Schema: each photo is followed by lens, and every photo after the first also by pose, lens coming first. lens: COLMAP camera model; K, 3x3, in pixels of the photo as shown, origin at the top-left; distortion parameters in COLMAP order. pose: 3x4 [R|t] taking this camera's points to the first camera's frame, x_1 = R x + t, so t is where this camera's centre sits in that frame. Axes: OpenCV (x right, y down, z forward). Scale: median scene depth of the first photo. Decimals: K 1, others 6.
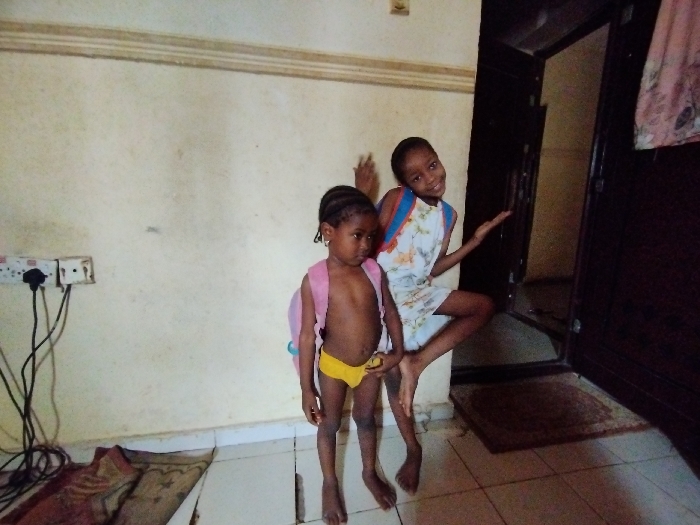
lens RADIAL K [[324.4, 0, 361.3], [0, 324.4, 274.5], [0, 0, 1]] dist [0.000296, 0.000280]
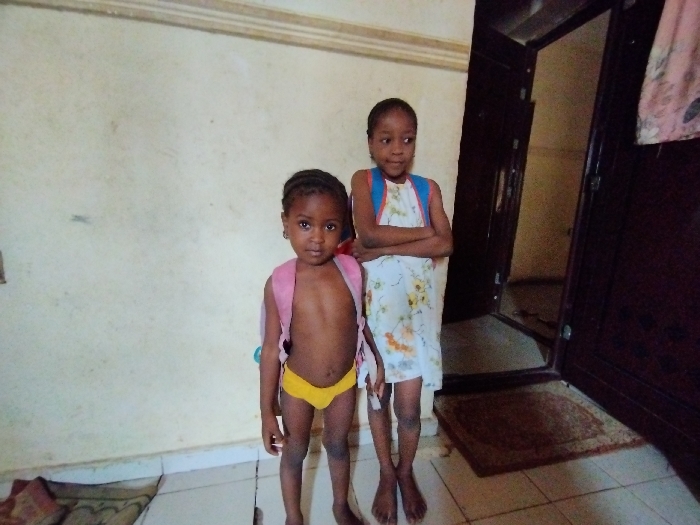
lens RADIAL K [[324.4, 0, 361.3], [0, 324.4, 274.5], [0, 0, 1]] dist [0.000296, 0.000280]
pose [[0.998670, 0.015079, 0.049300, 0.025142], [-0.015718, 0.999797, 0.012604, -0.017393], [-0.049100, -0.013362, 0.998704, 0.131119]]
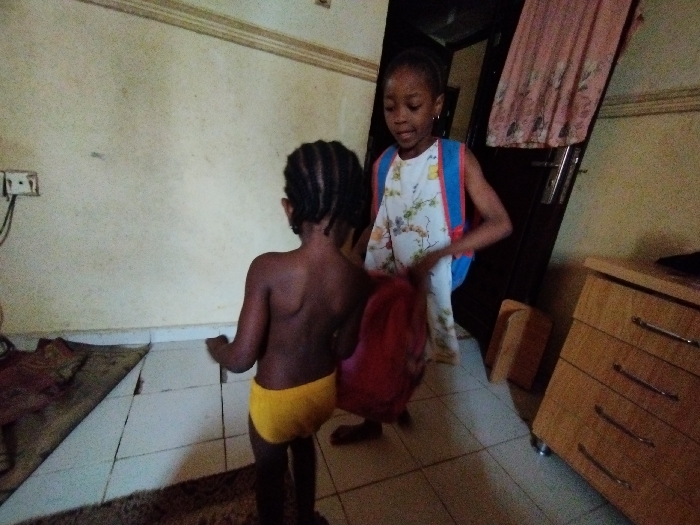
lens RADIAL K [[324.4, 0, 361.3], [0, 324.4, 274.5], [0, 0, 1]] dist [0.000296, 0.000280]
pose [[0.970743, 0.059823, 0.232550, 0.031396], [-0.090072, 0.988470, 0.121710, 0.051371], [-0.222587, -0.139095, 0.964939, -0.358203]]
